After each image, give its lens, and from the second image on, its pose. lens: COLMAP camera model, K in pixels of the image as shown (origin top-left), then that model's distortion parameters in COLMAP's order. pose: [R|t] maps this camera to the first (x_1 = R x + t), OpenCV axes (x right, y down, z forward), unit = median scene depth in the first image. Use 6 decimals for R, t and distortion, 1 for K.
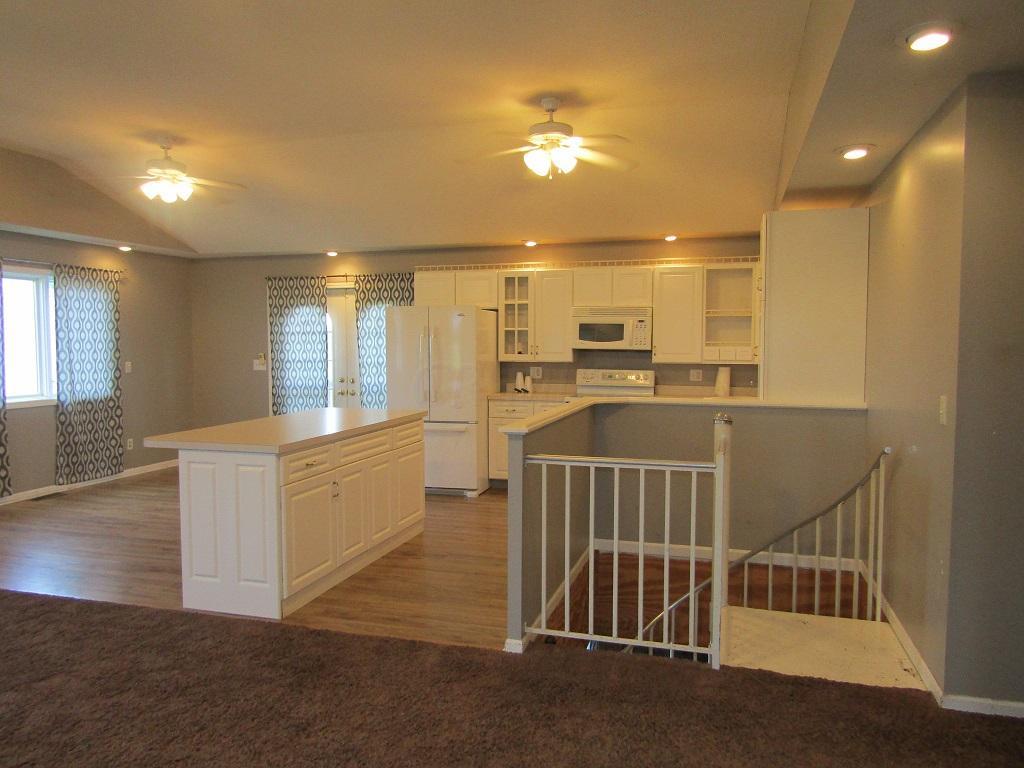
lens RADIAL K [[729.1, 0, 512.0], [0, 729.1, 379.3], [0, 0, 1]] dist [-0.003867, -0.006928]
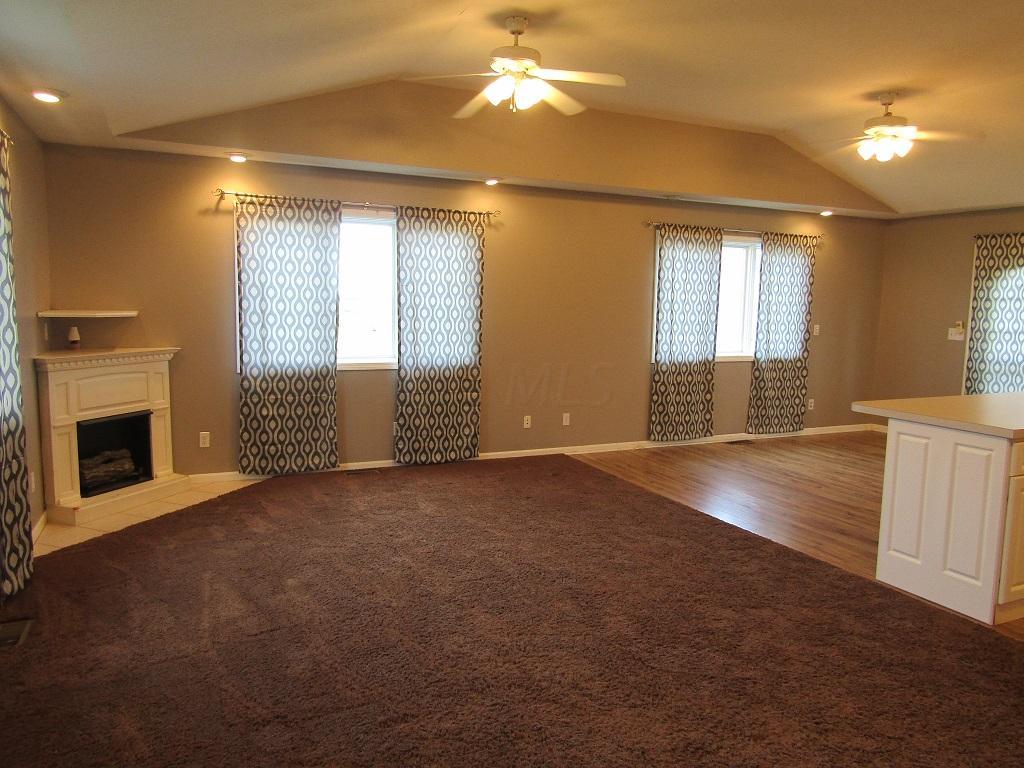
lens RADIAL K [[729.1, 0, 514.8], [0, 729.1, 385.6], [0, 0, 1]] dist [-0.003867, -0.006928]
pose [[0.660866, 0.102218, -0.743511, -0.037282], [-0.059873, 0.994705, 0.083534, 0.001095], [0.748112, -0.010689, 0.663486, -0.005825]]
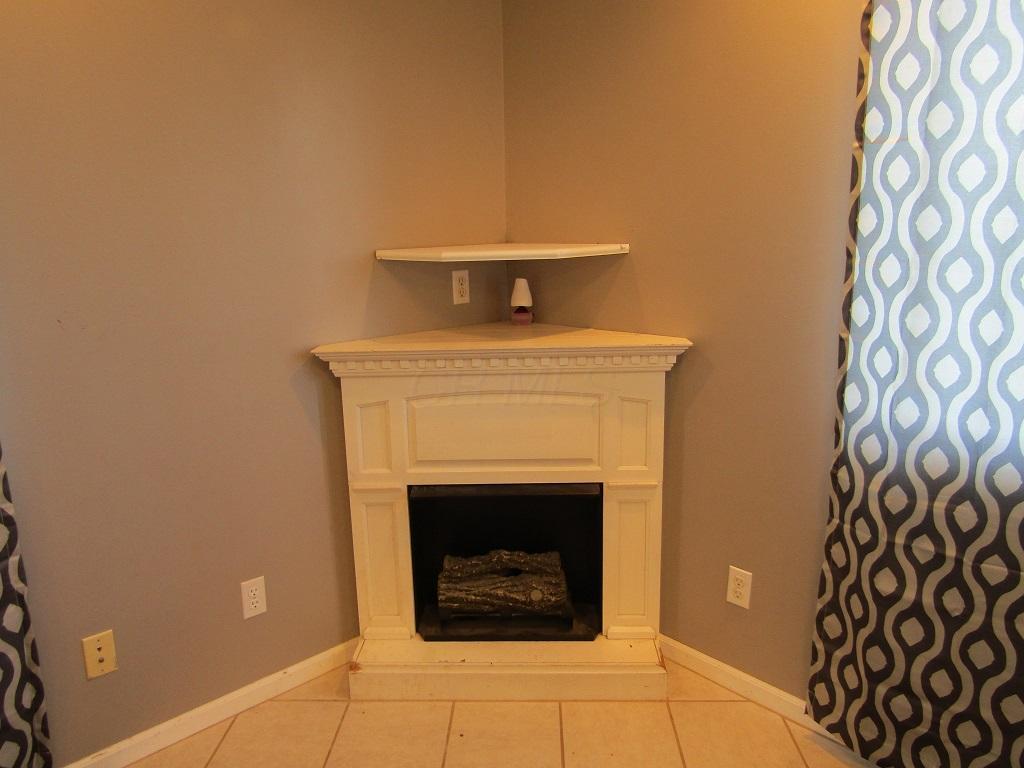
lens RADIAL K [[729.1, 0, 504.7], [0, 729.1, 384.0], [0, 0, 1]] dist [-0.003867, -0.006928]
pose [[-0.505812, 0.195874, -0.840112, -0.537970], [-0.024703, 0.970192, 0.241075, -0.005288], [0.862290, 0.142692, -0.485896, 0.304885]]
